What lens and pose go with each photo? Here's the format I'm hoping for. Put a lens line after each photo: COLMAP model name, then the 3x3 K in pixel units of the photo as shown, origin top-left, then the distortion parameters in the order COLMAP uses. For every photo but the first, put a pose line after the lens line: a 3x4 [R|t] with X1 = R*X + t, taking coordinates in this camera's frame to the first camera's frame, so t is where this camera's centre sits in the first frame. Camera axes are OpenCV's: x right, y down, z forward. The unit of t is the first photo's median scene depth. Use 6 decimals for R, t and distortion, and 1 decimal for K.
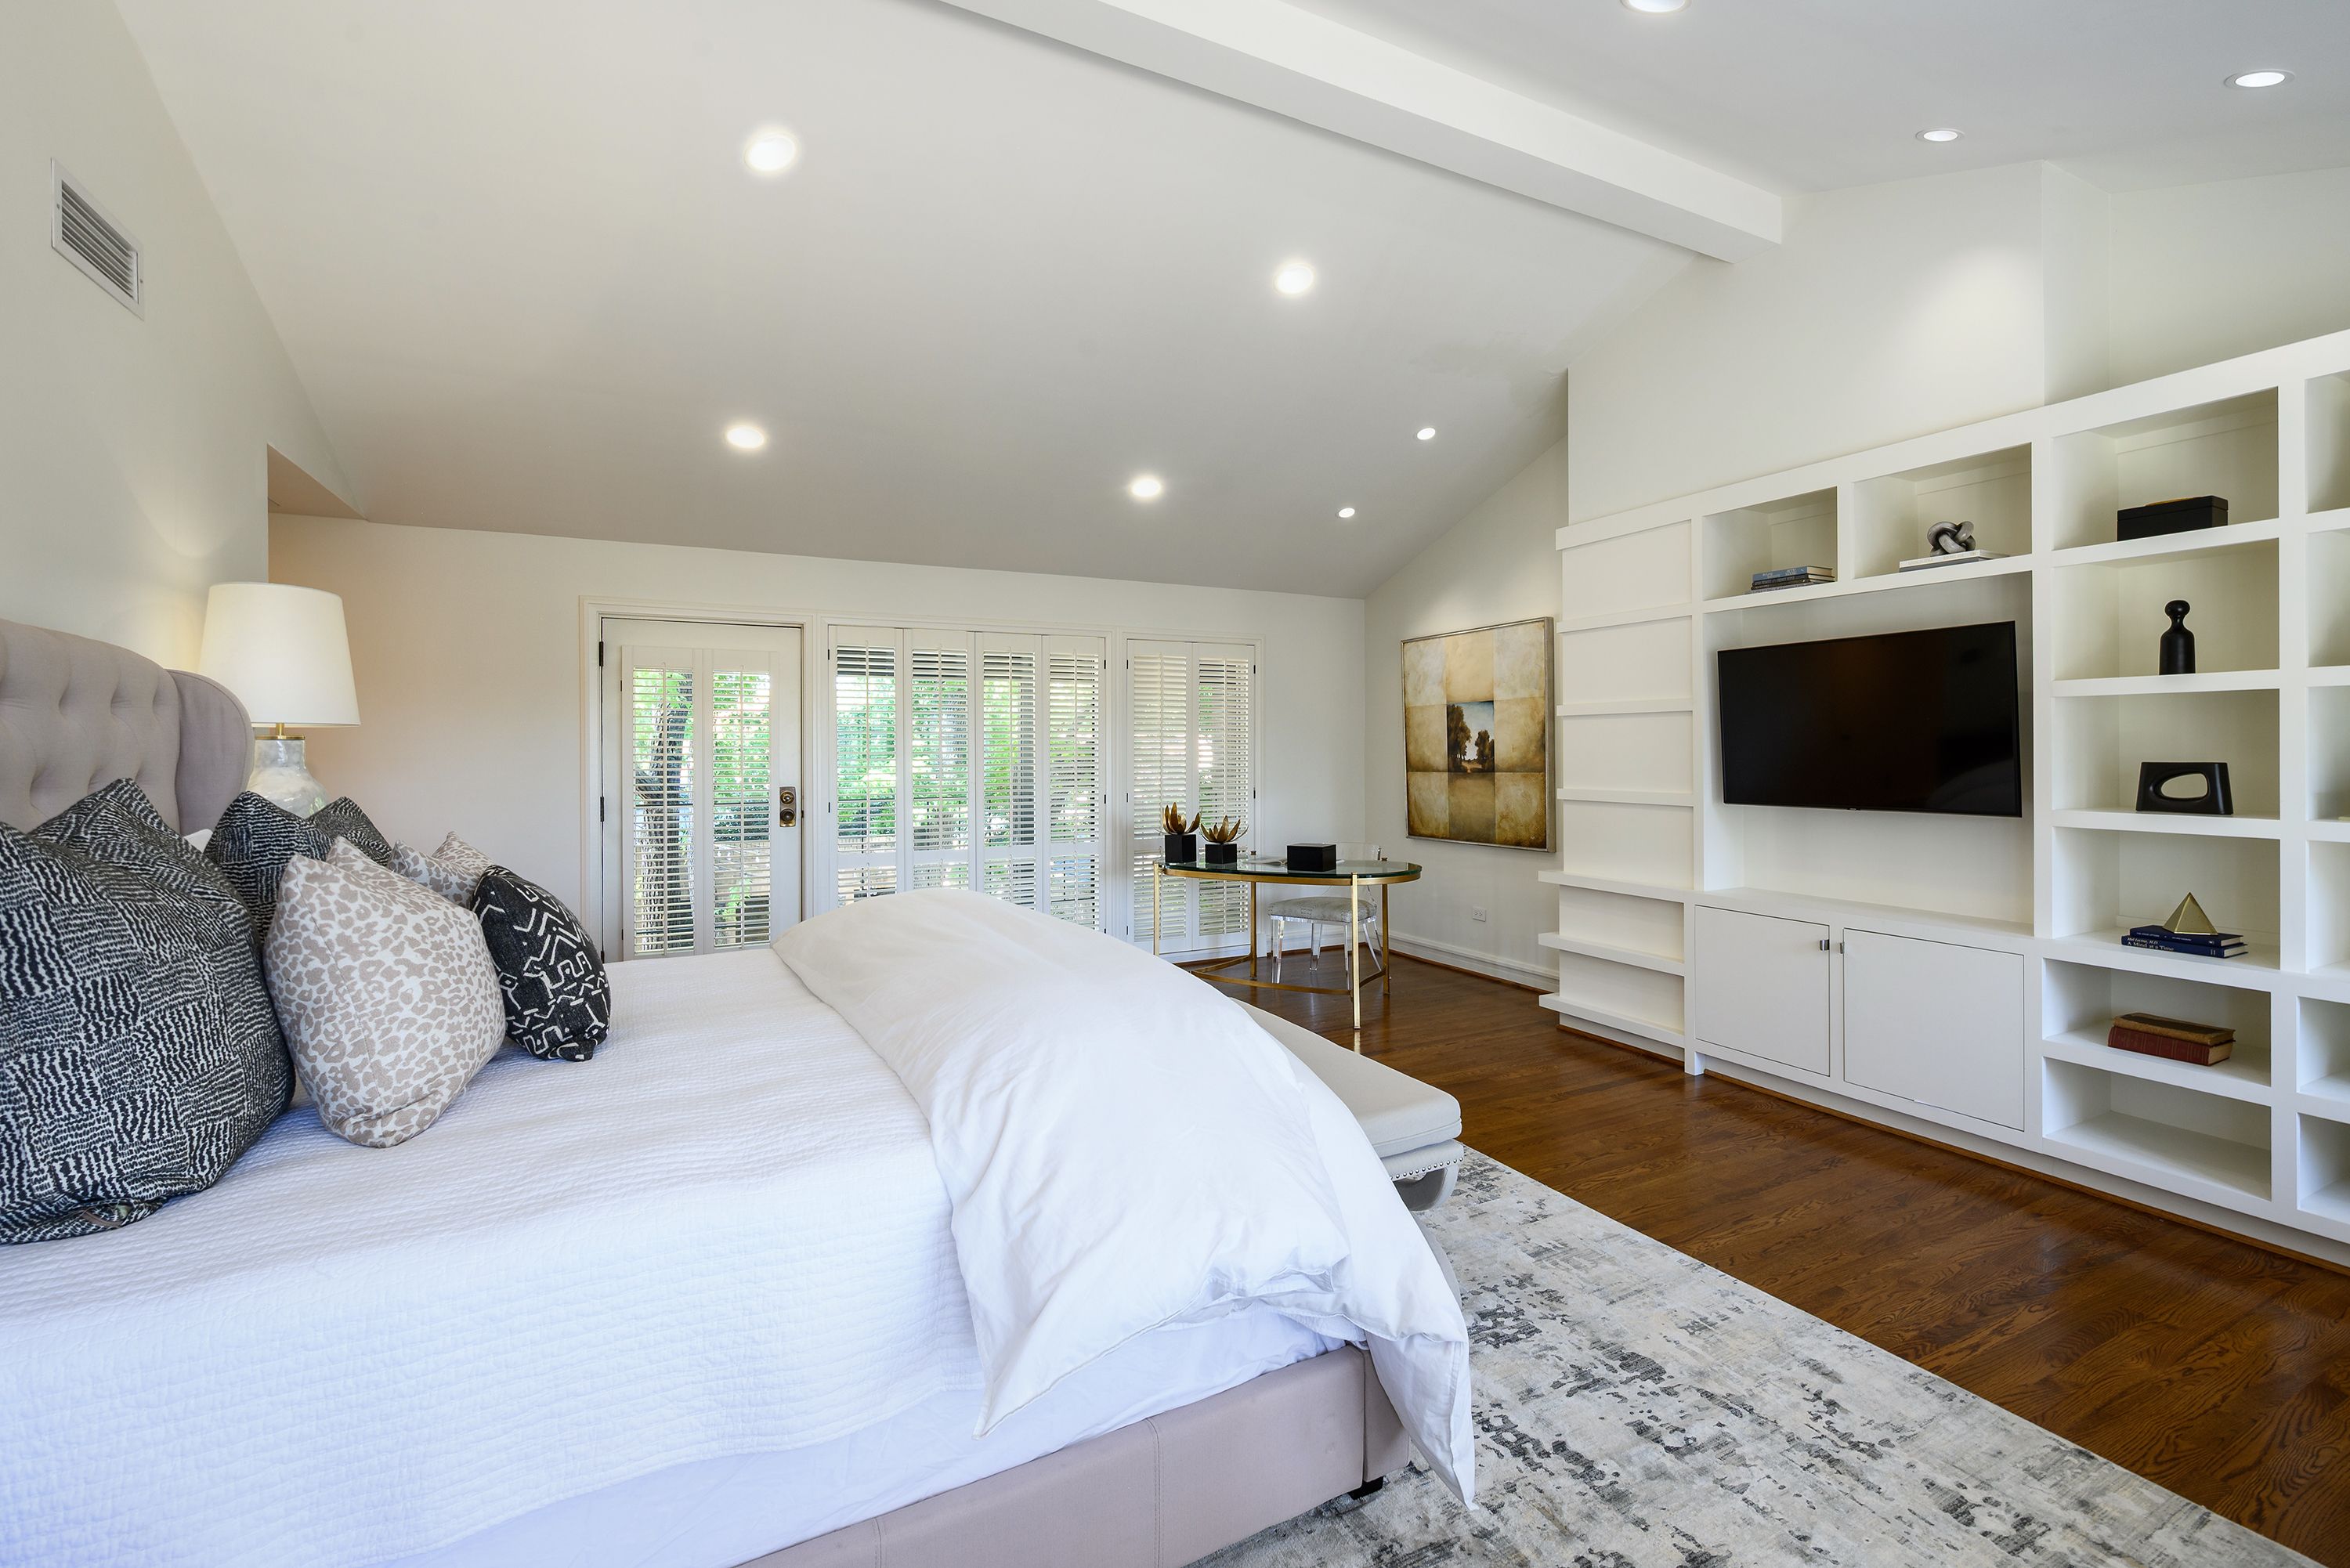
lens RADIAL K [[1033.6, 0, 1255.3], [0, 1033.6, 748.0], [0, 0, 1]] dist [-0.002194, 0.000228]
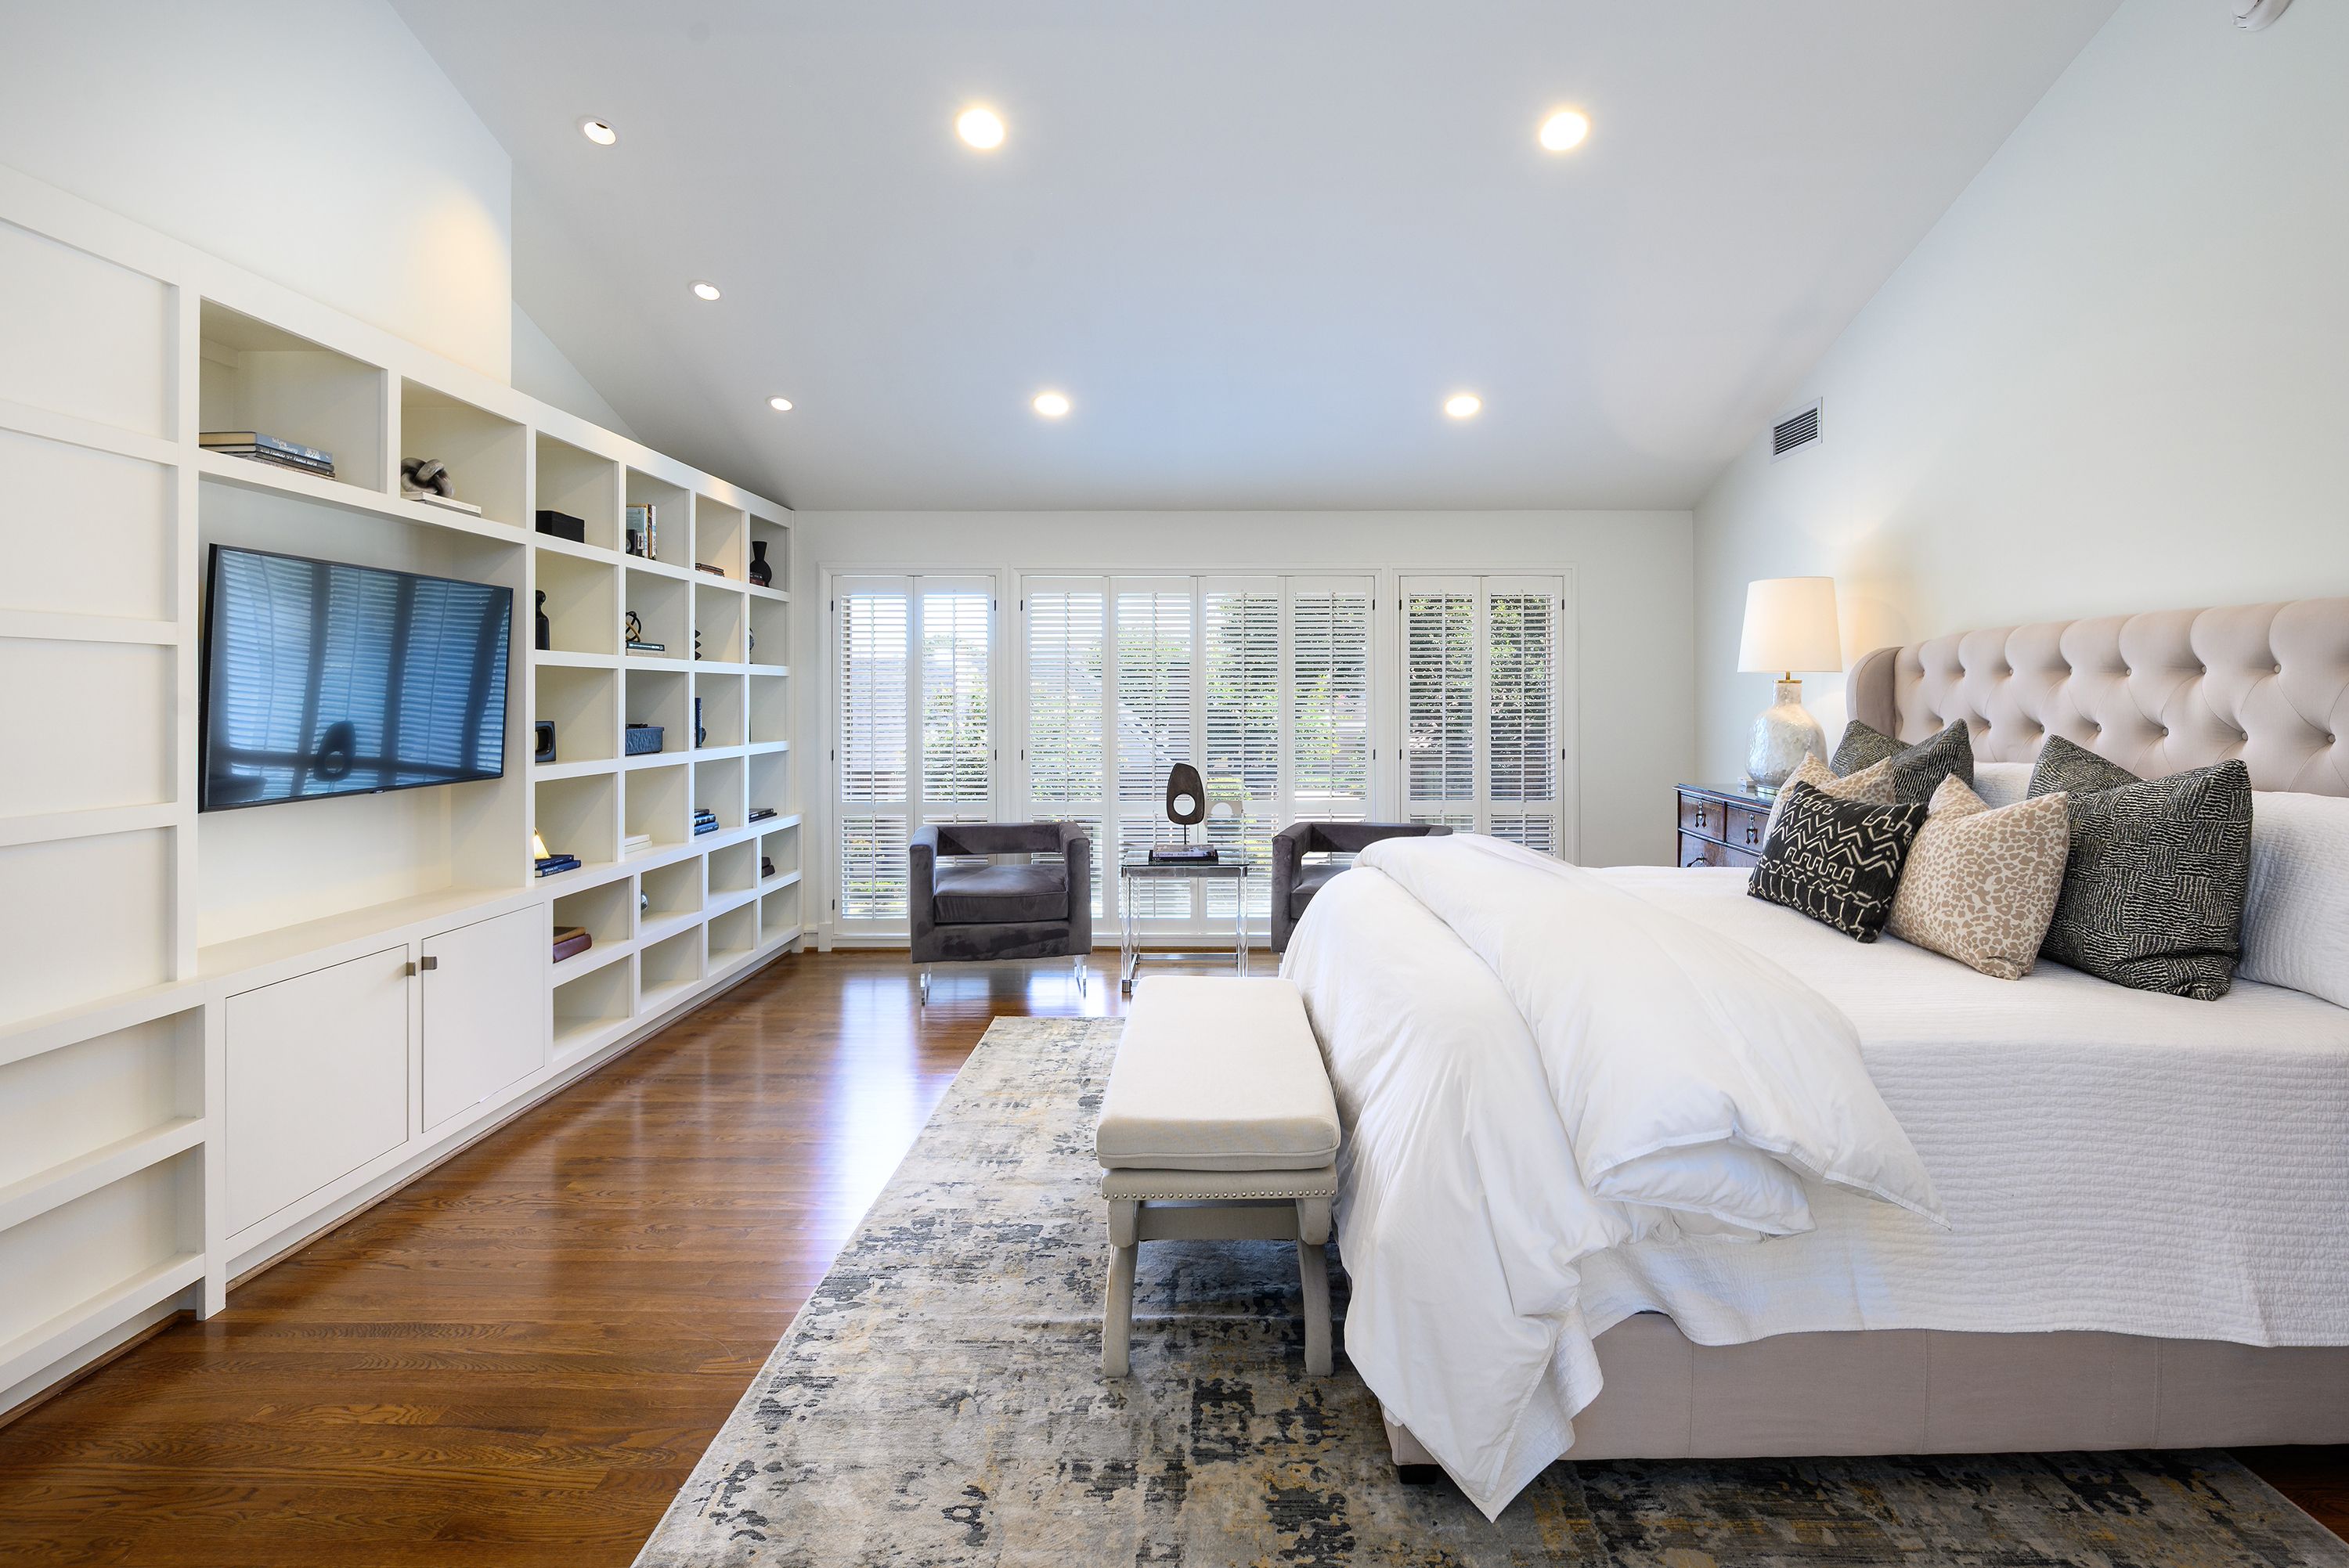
lens RADIAL K [[1129.7, 0, 1212.6], [0, 1129.7, 692.8], [0, 0, 1]] dist [-0.001342, -0.001445]
pose [[-0.871666, 0.012550, 0.489940, -0.239174], [0.010708, 0.999921, -0.006564, -0.001454], [-0.489984, -0.000475, -0.871731, 0.909123]]
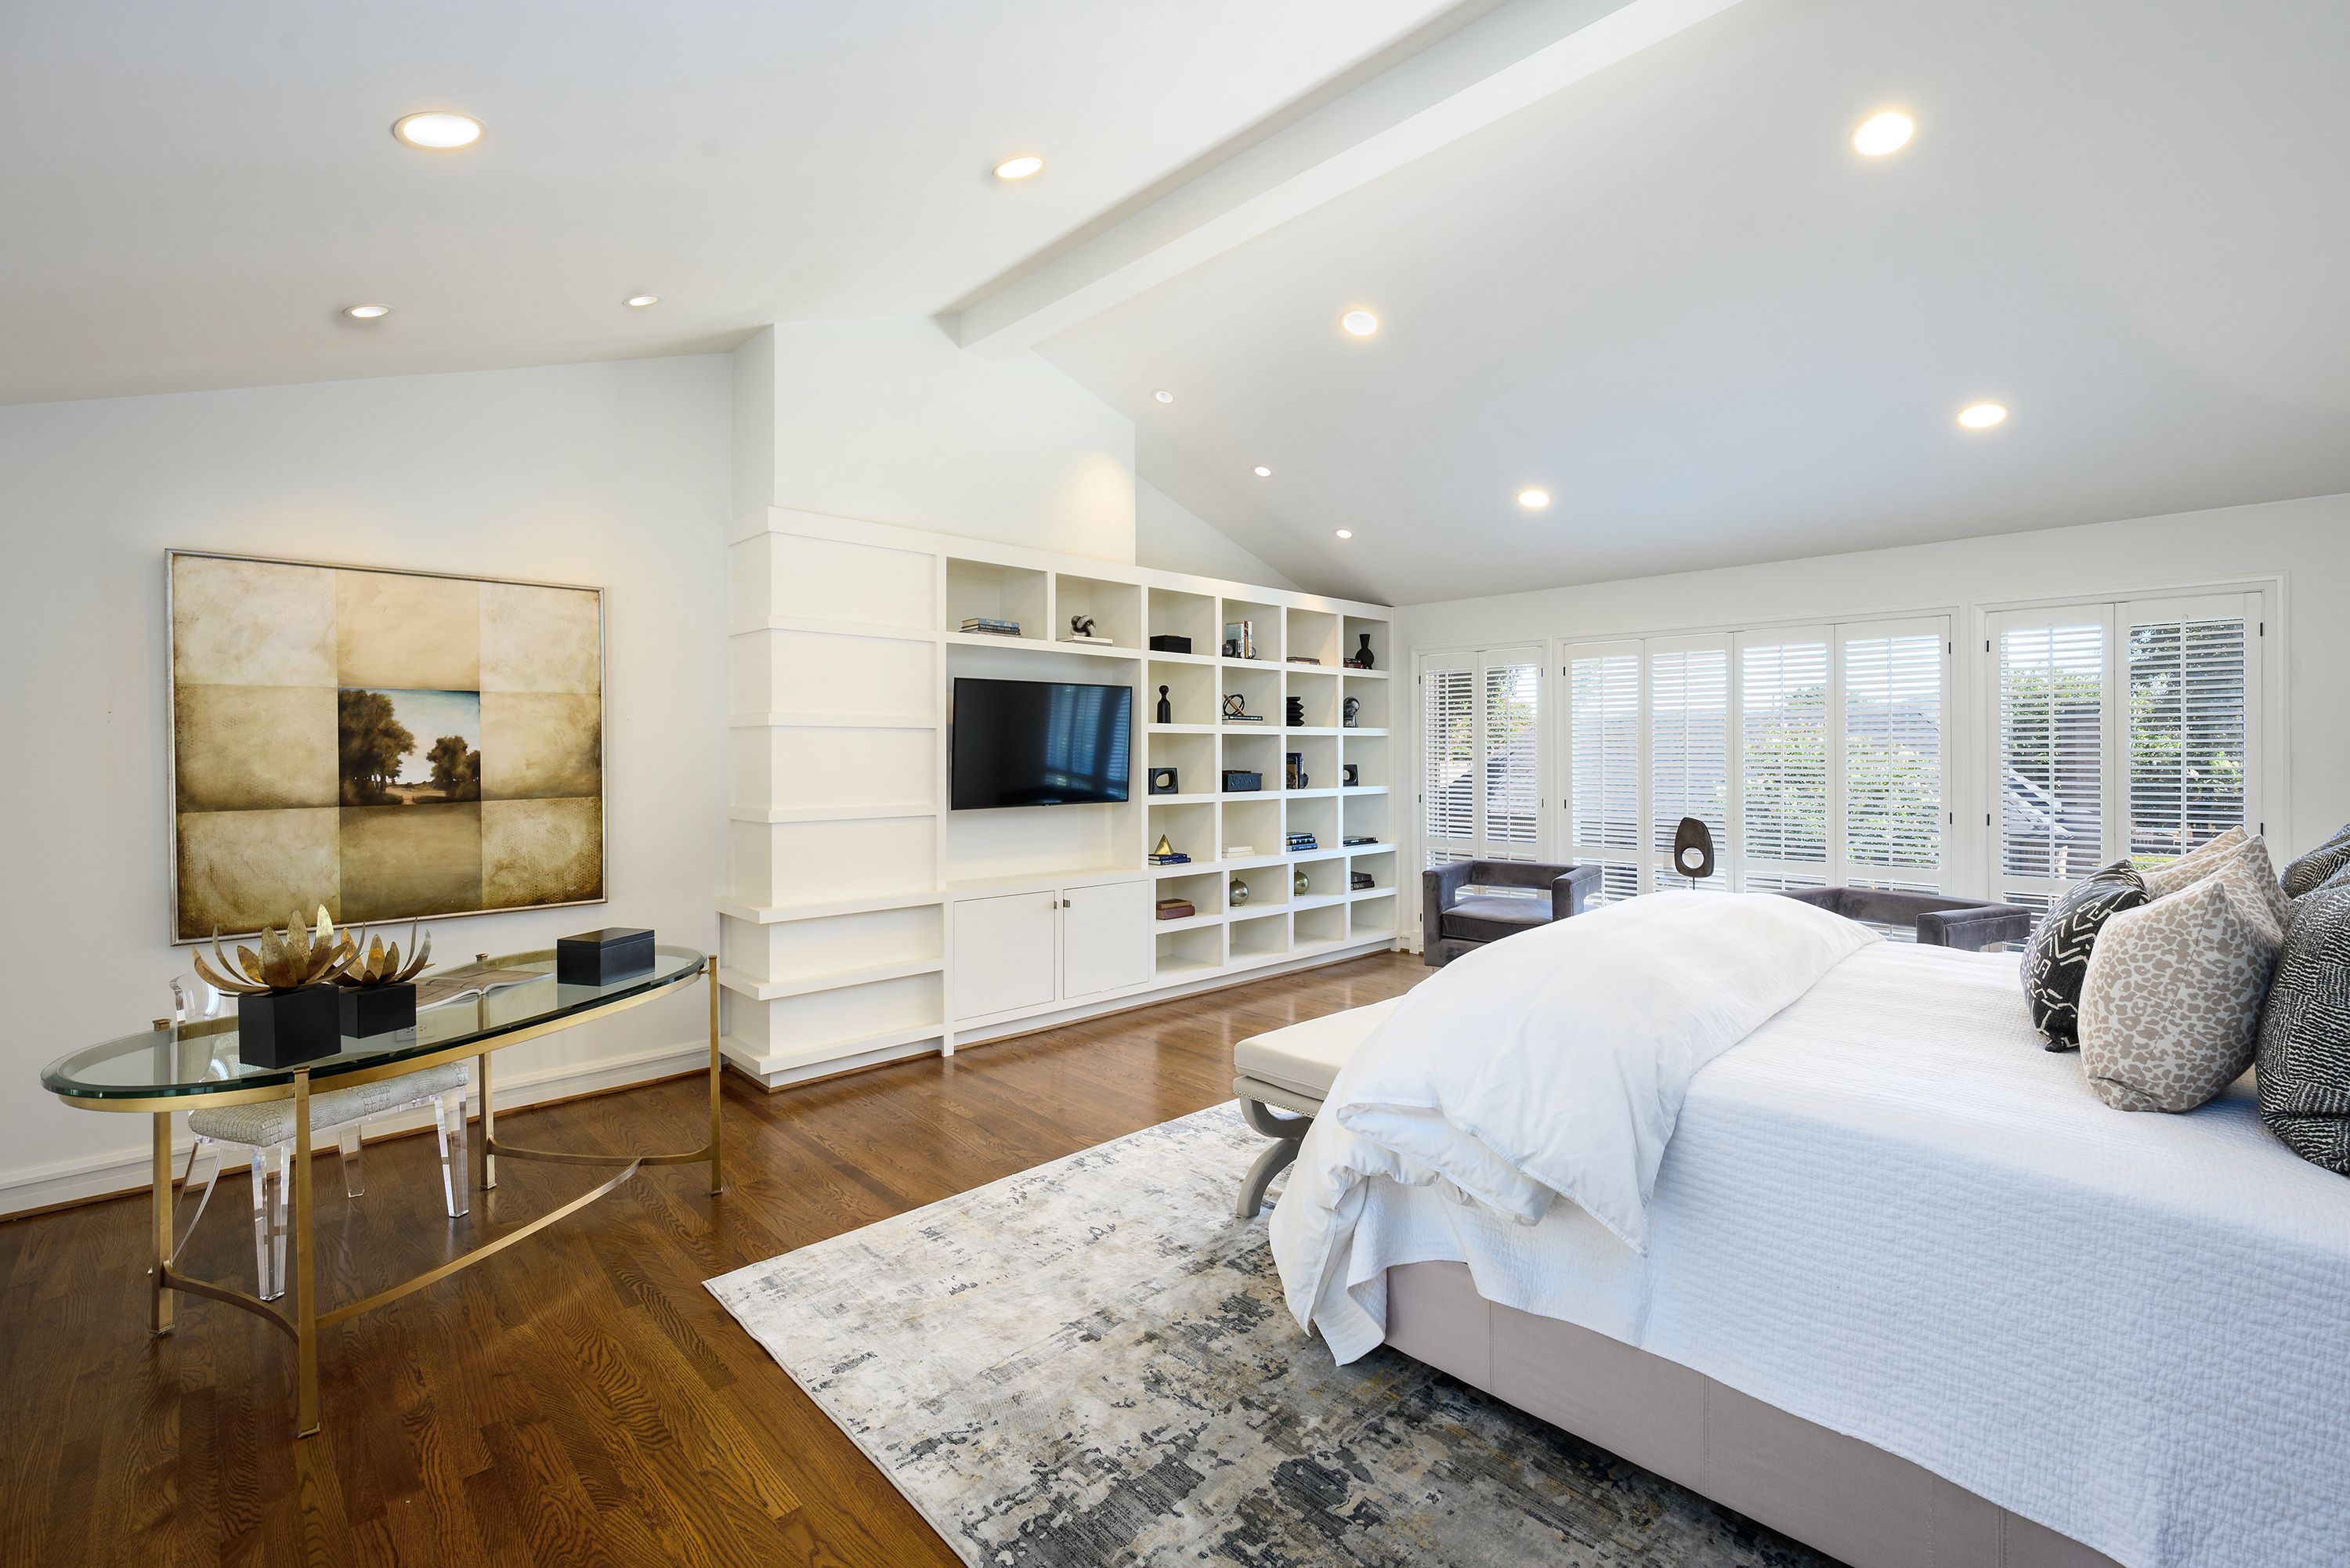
lens RADIAL K [[1033.6, 0, 1156.0], [0, 1033.6, 748.8], [0, 0, 1]] dist [-0.002194, 0.000228]
pose [[-0.237373, 0.012765, 0.971335, -0.514489], [0.004975, 0.999917, -0.011925, 0.000285], [-0.971406, 0.002002, -0.237416, 0.755507]]
